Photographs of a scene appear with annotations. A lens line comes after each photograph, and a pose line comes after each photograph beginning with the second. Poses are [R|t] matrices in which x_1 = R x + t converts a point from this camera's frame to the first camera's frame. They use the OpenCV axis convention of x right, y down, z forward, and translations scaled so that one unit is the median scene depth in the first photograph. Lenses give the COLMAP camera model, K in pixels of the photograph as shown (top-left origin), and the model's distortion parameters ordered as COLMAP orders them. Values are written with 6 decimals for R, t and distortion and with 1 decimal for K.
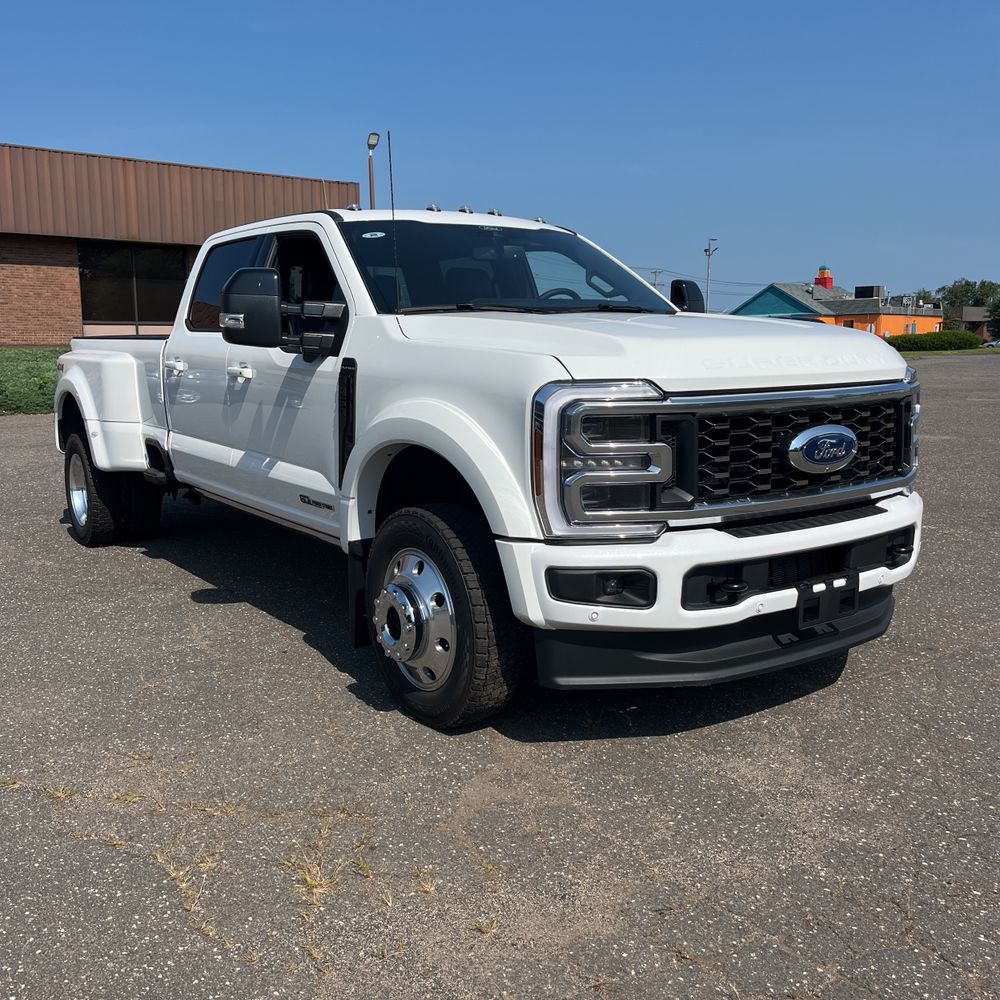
lens RADIAL K [[1011.4, 0, 497.8], [0, 1011.4, 503.0], [0, 0, 1]] dist [0.026876, 0.000000]
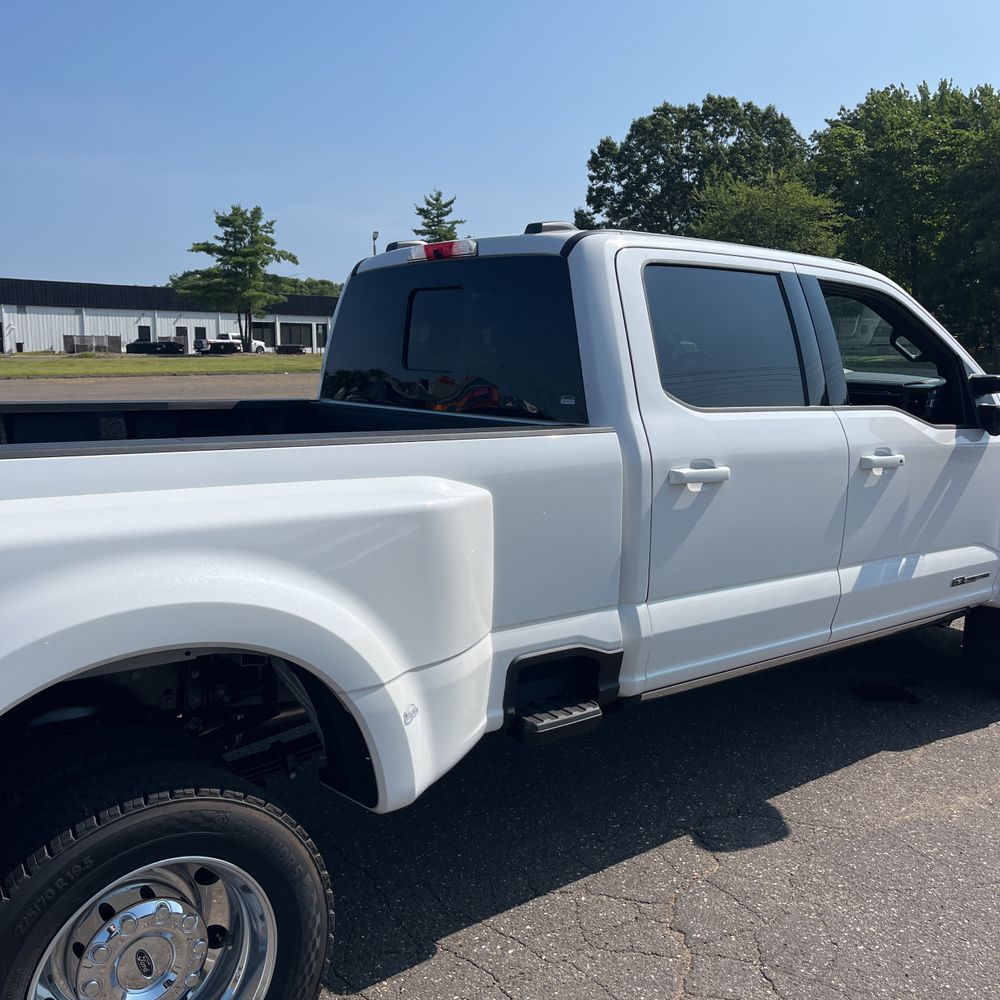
lens RADIAL K [[1011.4, 0, 497.9], [0, 1011.4, 496.5], [0, 0, 1]] dist [0.026876, 0.000000]
pose [[-0.049987, -0.131053, 0.990114, -0.946420], [0.154023, 0.978483, 0.137289, -0.239127], [-0.986802, 0.159363, -0.028726, 1.236317]]
